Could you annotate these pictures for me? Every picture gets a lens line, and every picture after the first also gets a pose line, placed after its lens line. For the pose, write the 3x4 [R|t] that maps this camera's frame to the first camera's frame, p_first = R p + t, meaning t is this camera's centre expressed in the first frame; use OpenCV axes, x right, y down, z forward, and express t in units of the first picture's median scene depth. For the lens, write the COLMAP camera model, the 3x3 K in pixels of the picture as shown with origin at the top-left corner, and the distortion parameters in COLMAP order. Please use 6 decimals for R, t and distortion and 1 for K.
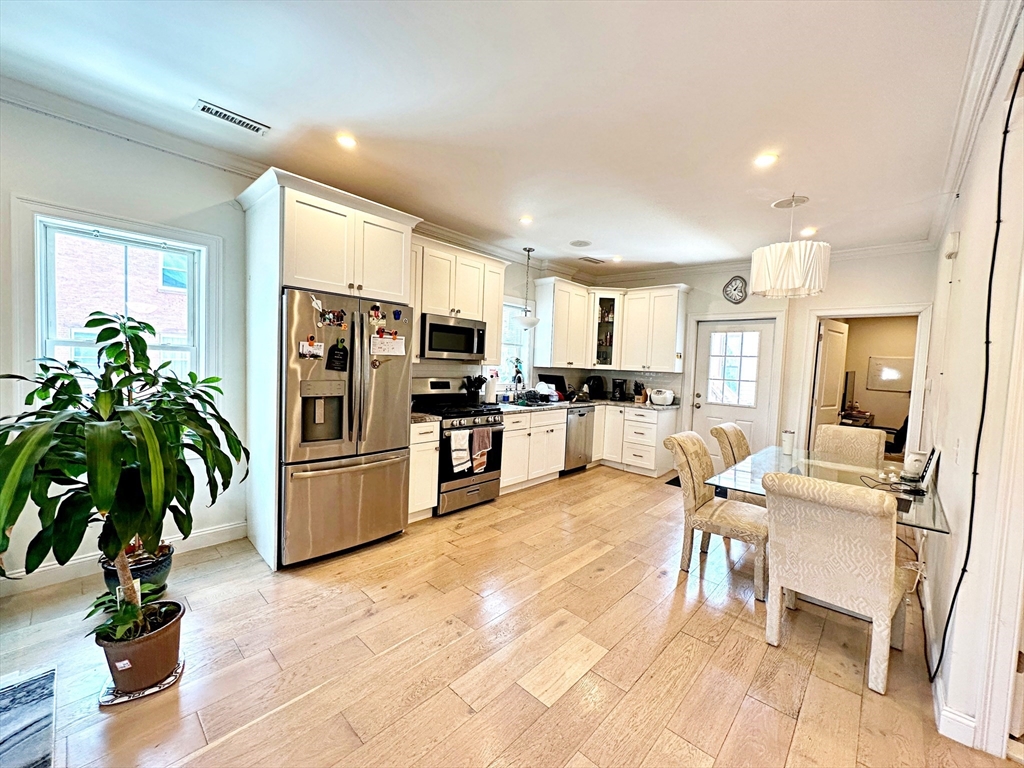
lens RADIAL K [[408.2, 0, 512.1], [0, 408.2, 384.2], [0, 0, 1]] dist [0.001447, -0.000014]
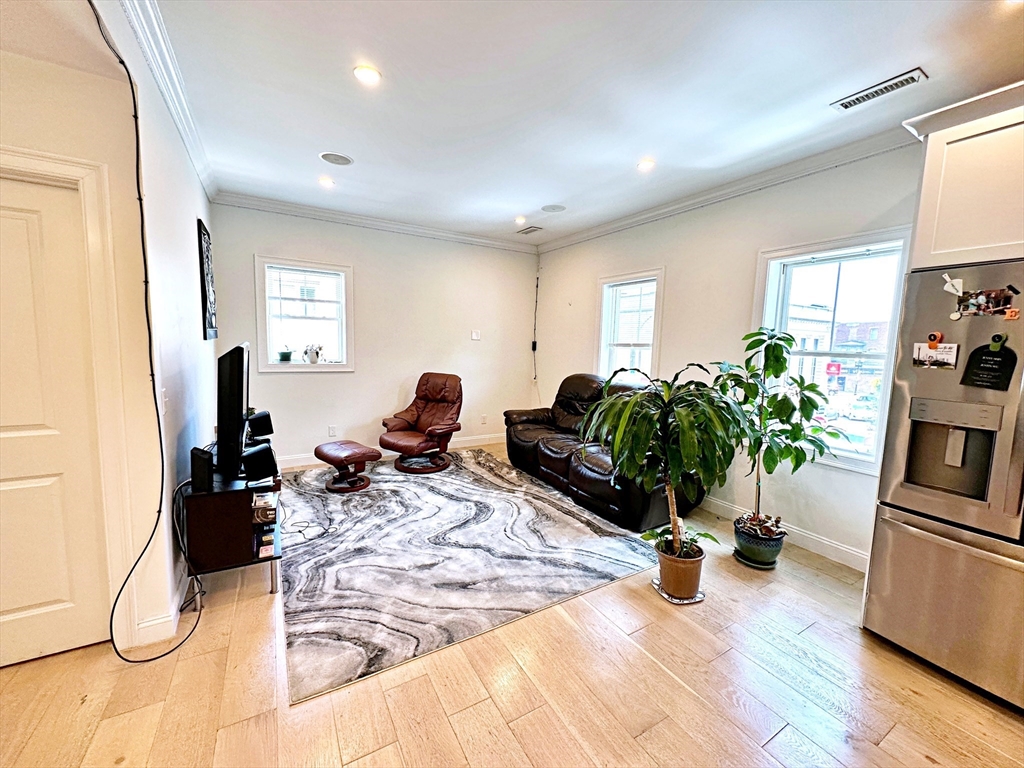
lens RADIAL K [[408.2, 0, 511.0], [0, 408.2, 383.2], [0, 0, 1]] dist [0.001447, -0.000014]
pose [[-0.282133, 0.048554, -0.958146, 0.371346], [-0.090442, 0.992925, 0.076948, -0.024204], [0.955103, 0.108366, -0.275746, 0.511126]]
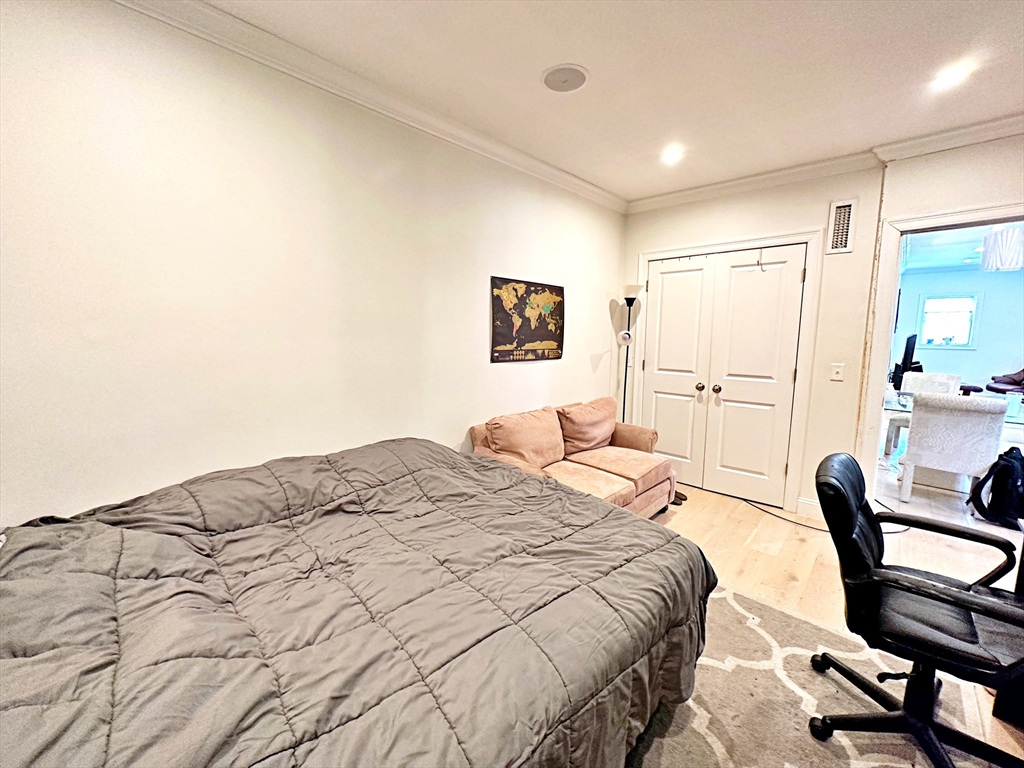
lens RADIAL K [[408.2, 0, 509.5], [0, 408.2, 381.1], [0, 0, 1]] dist [0.001447, -0.000014]
pose [[-0.999144, -0.041342, -0.001371, 2.426393], [-0.040919, 0.982988, 0.179055, -0.059030], [-0.006055, 0.178958, -0.983838, 2.502693]]
